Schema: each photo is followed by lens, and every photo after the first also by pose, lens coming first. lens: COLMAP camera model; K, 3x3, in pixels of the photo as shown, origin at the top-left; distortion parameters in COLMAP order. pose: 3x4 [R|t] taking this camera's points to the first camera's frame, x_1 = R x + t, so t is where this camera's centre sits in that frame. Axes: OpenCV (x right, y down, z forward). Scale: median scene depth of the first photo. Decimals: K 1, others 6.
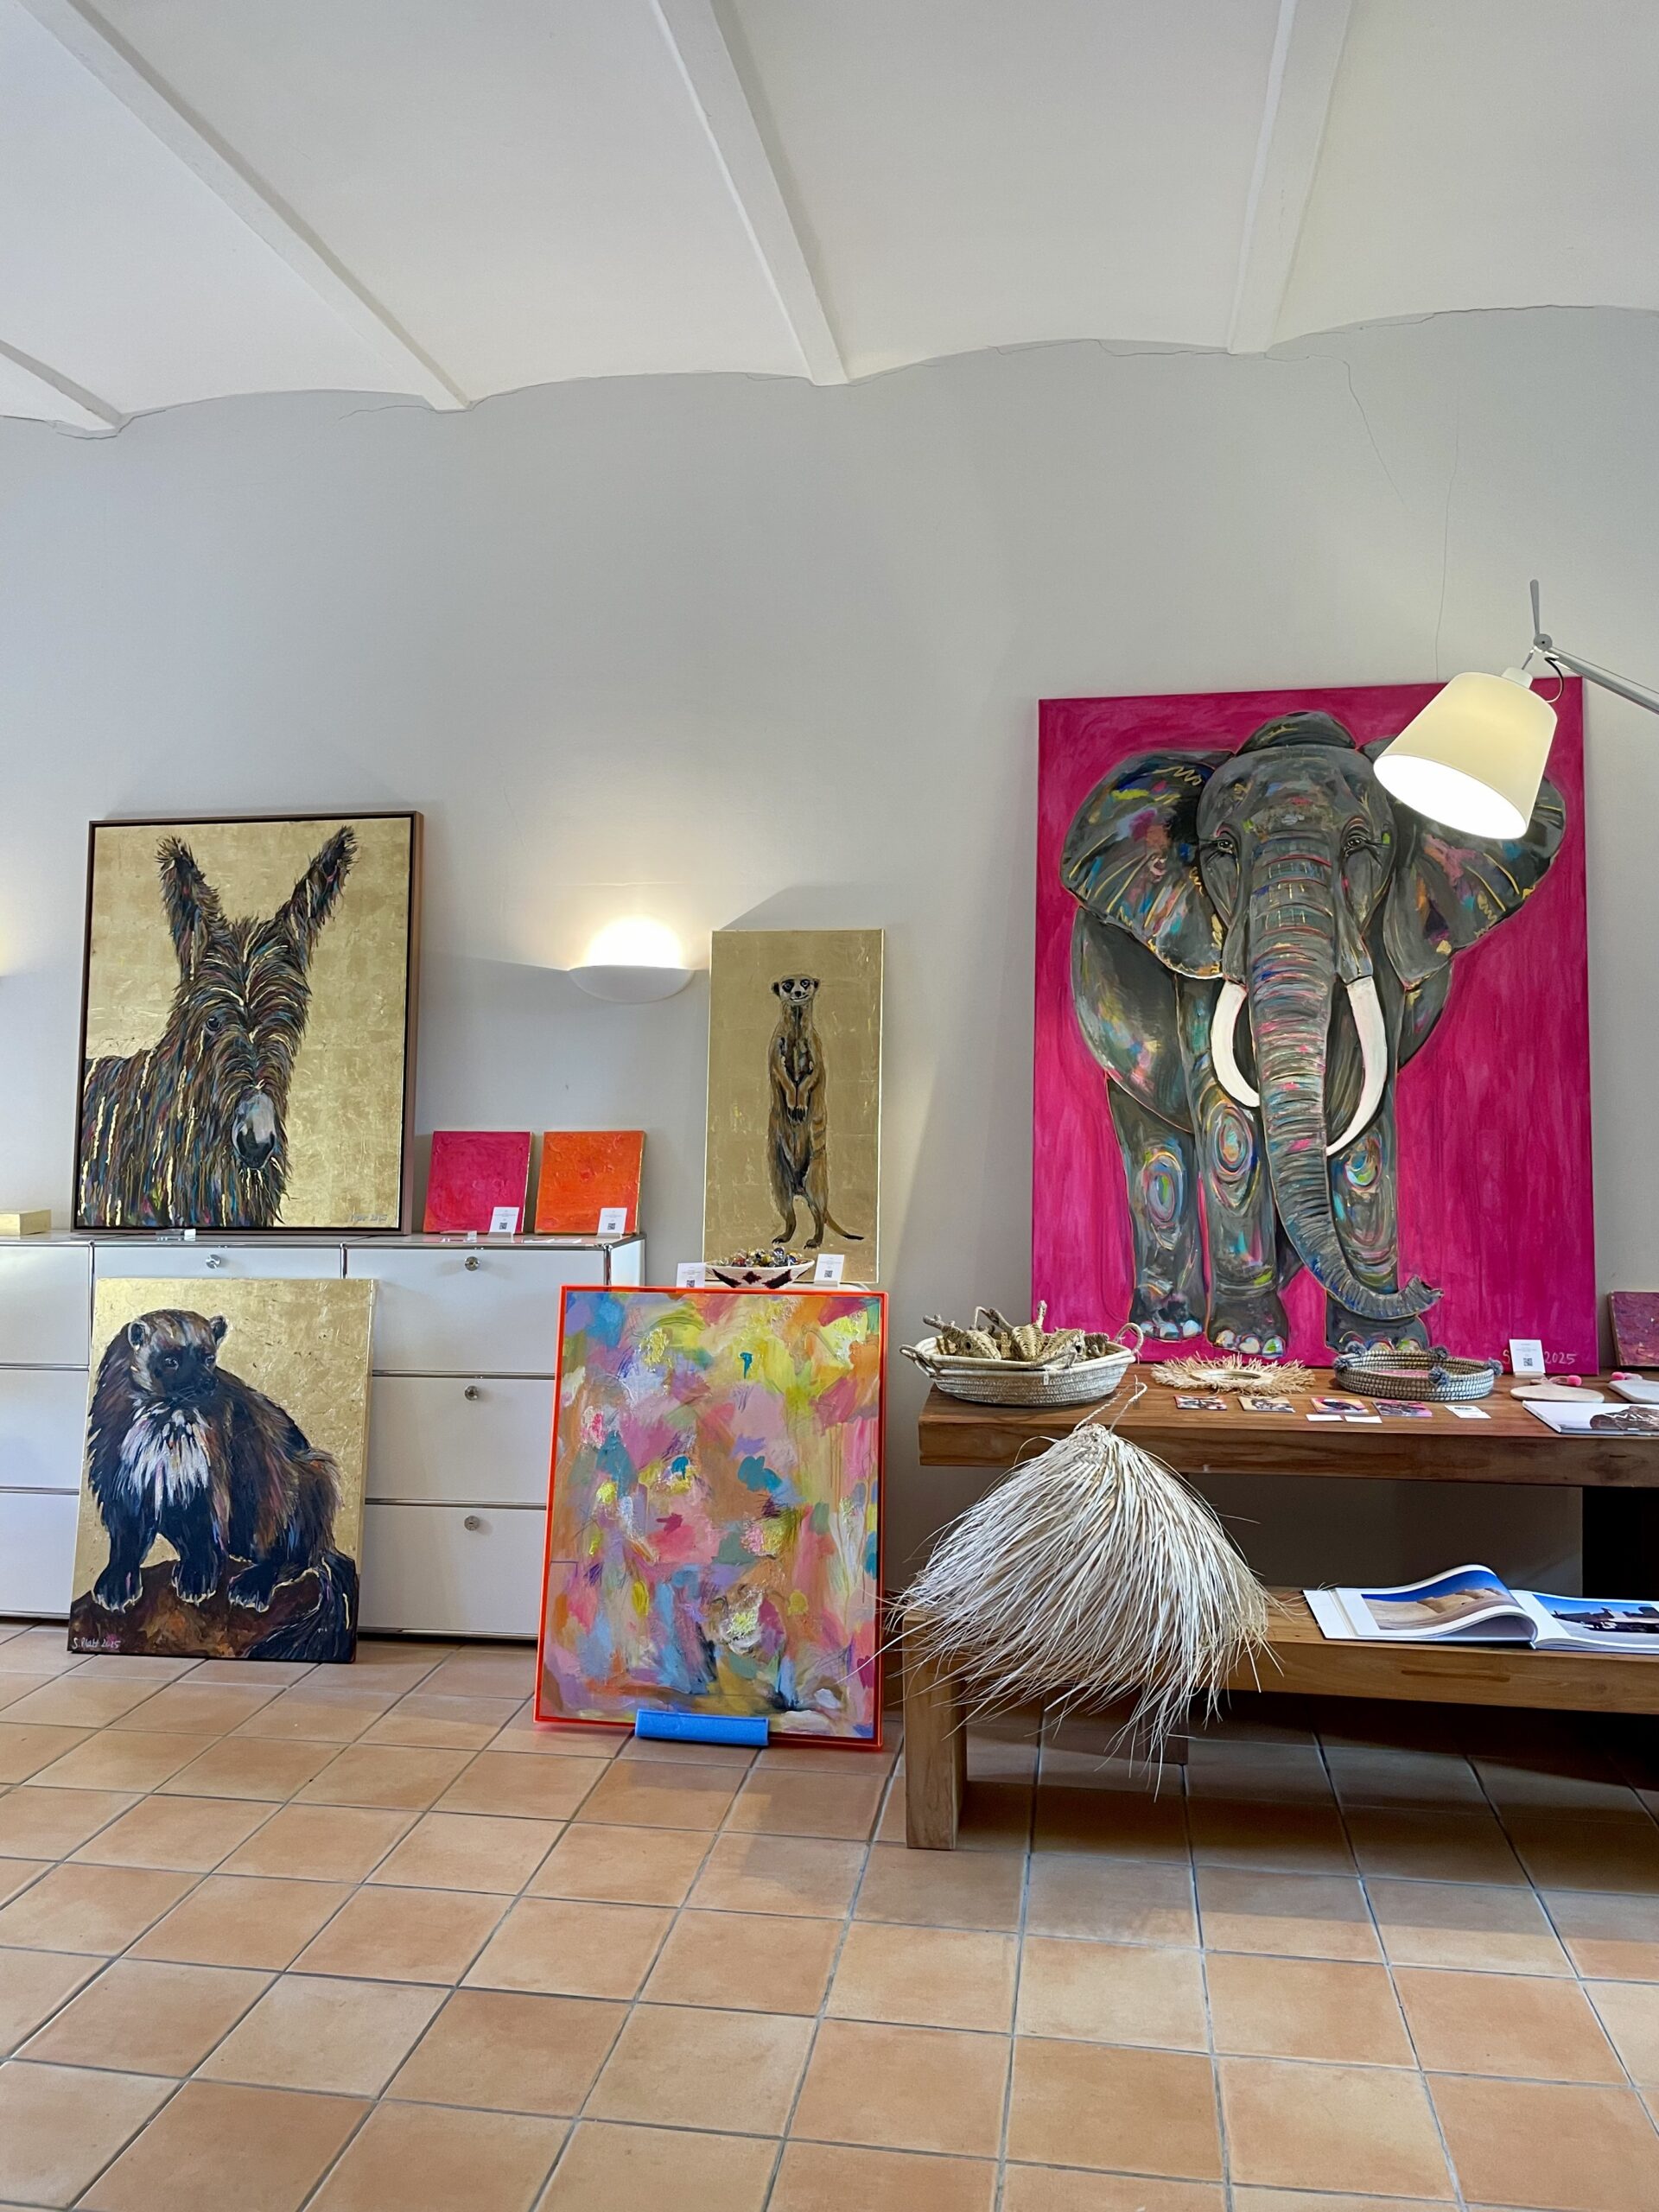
lens RADIAL K [[1749.3, 0, 831.8], [0, 1749.3, 1088.9], [0, 0, 1]] dist [0.110704, -0.064743]
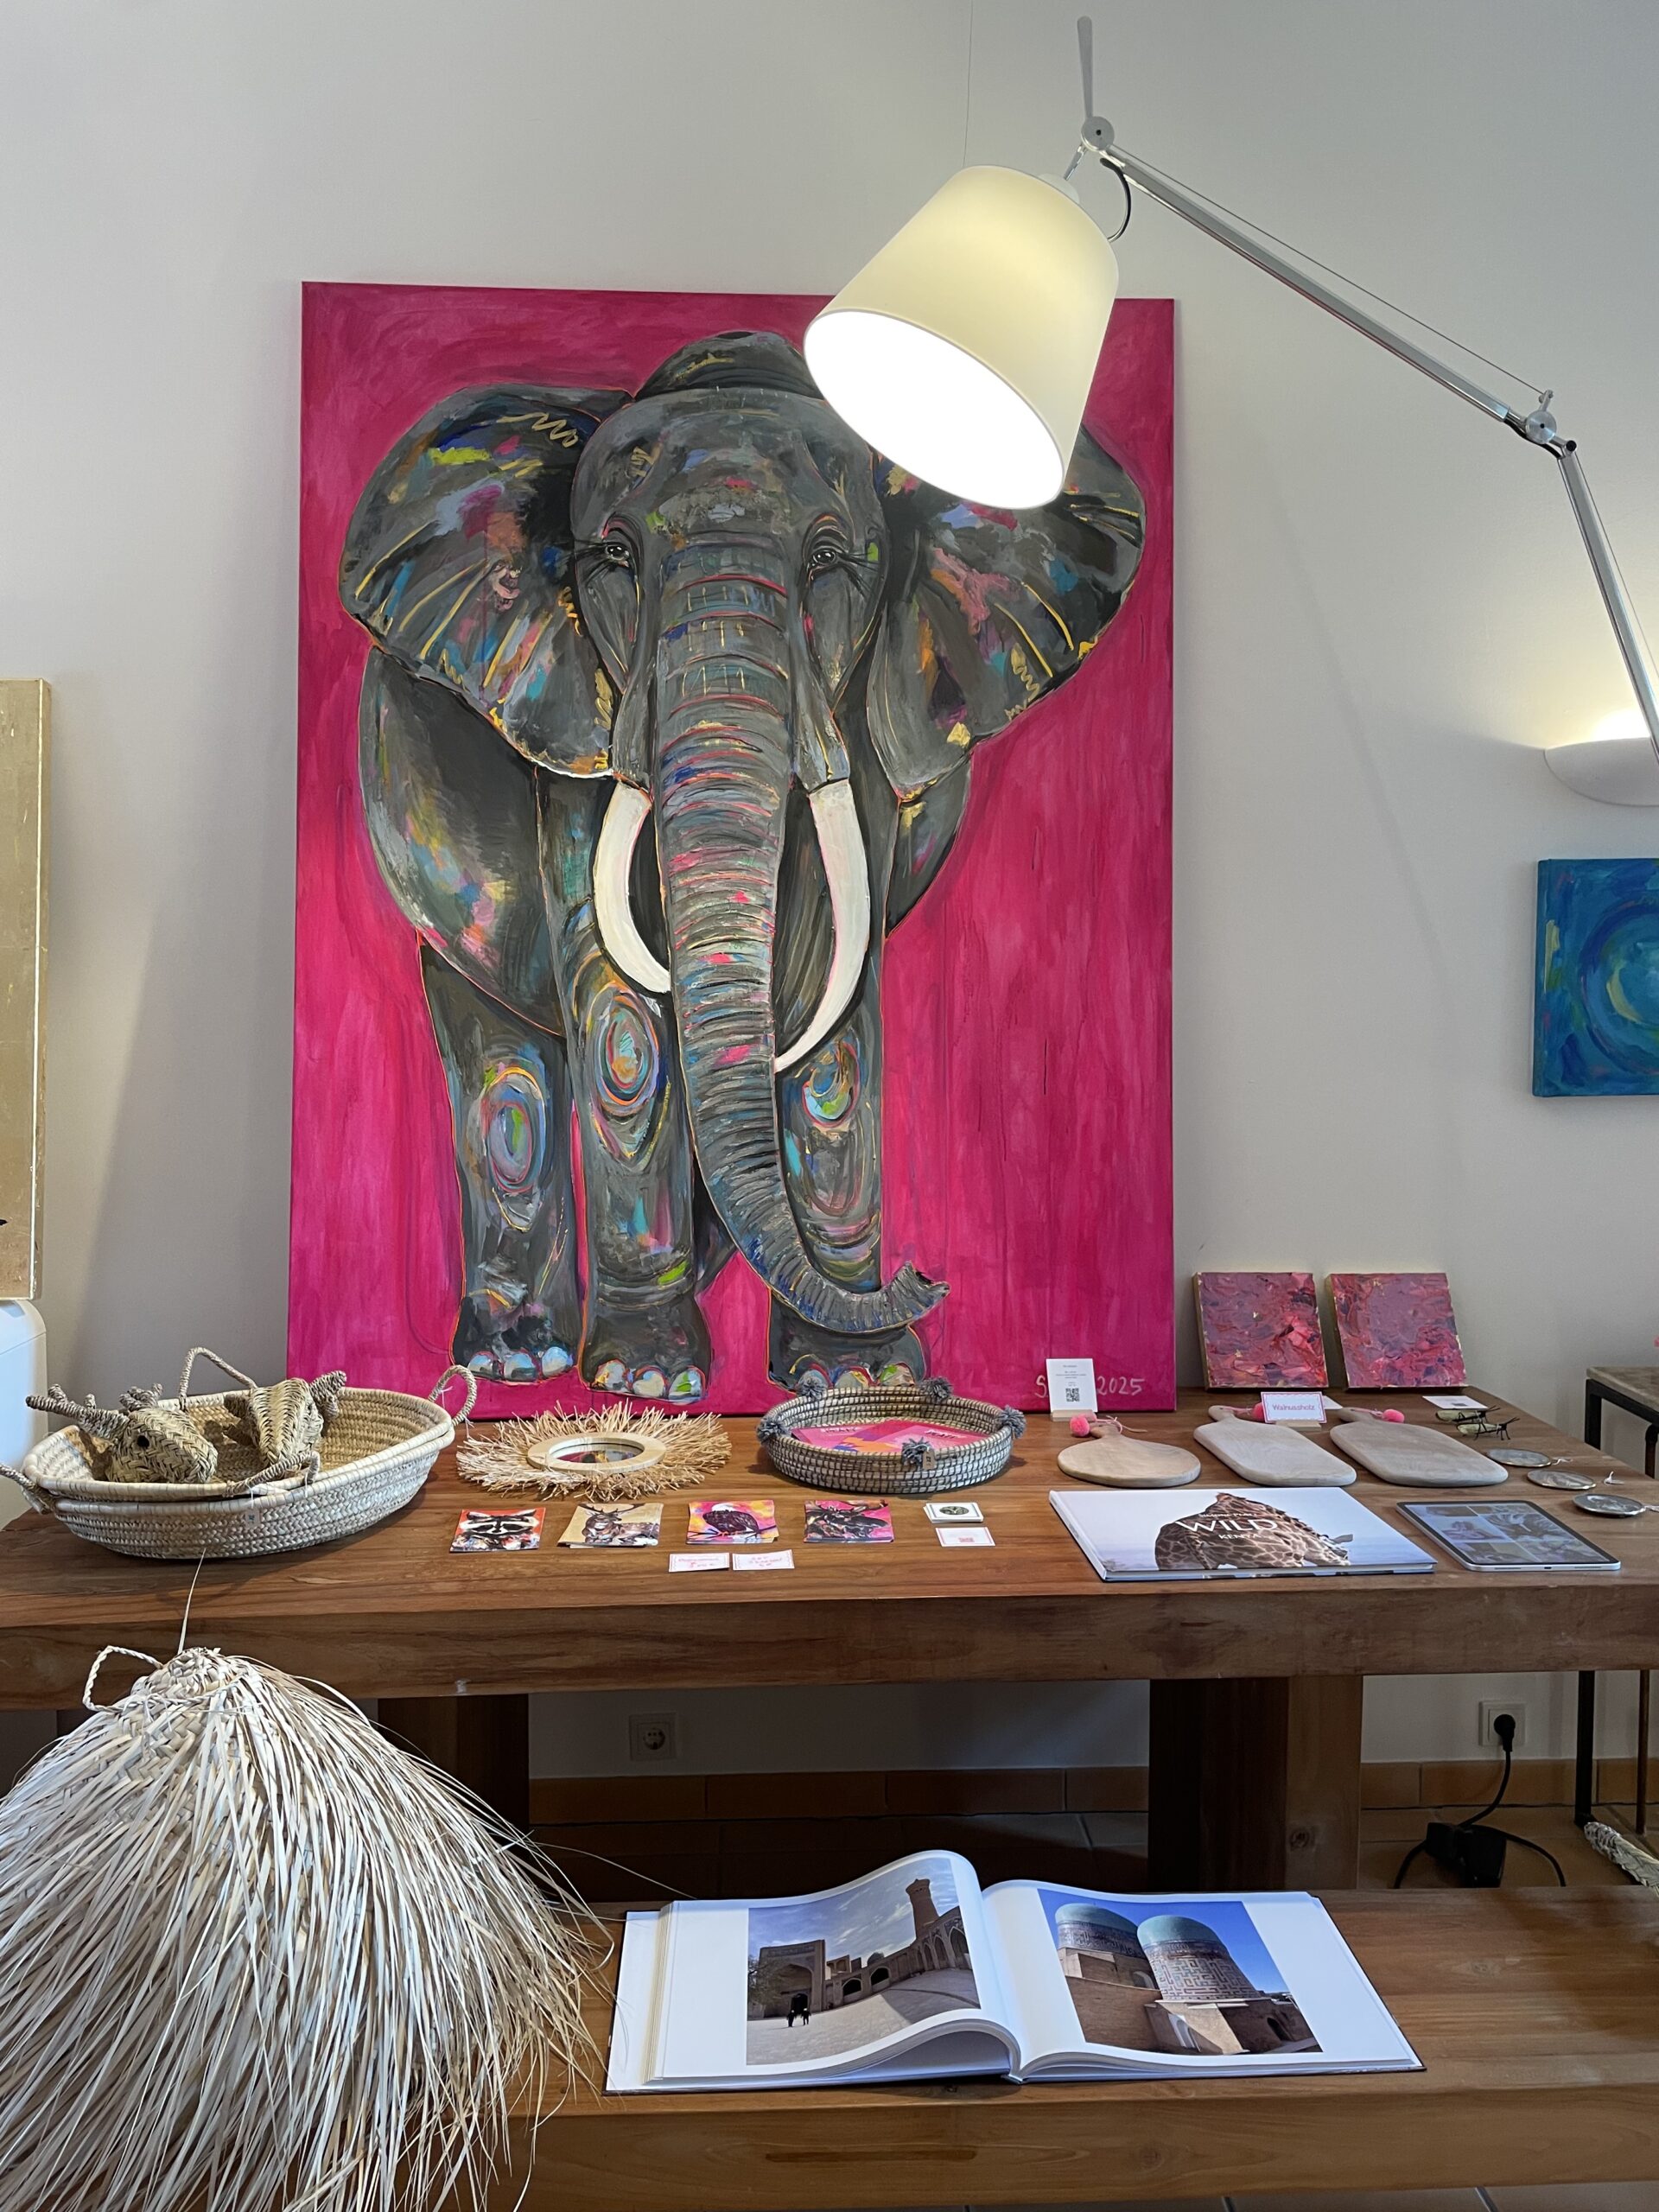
lens RADIAL K [[1749.3, 0, 821.8], [0, 1749.3, 1118.7], [0, 0, 1]] dist [0.110704, -0.064743]
pose [[0.981349, -0.013479, 0.191760, 0.178063], [-0.000222, 0.997459, 0.071247, 0.010566], [-0.192233, -0.069961, 0.978852, 0.396147]]
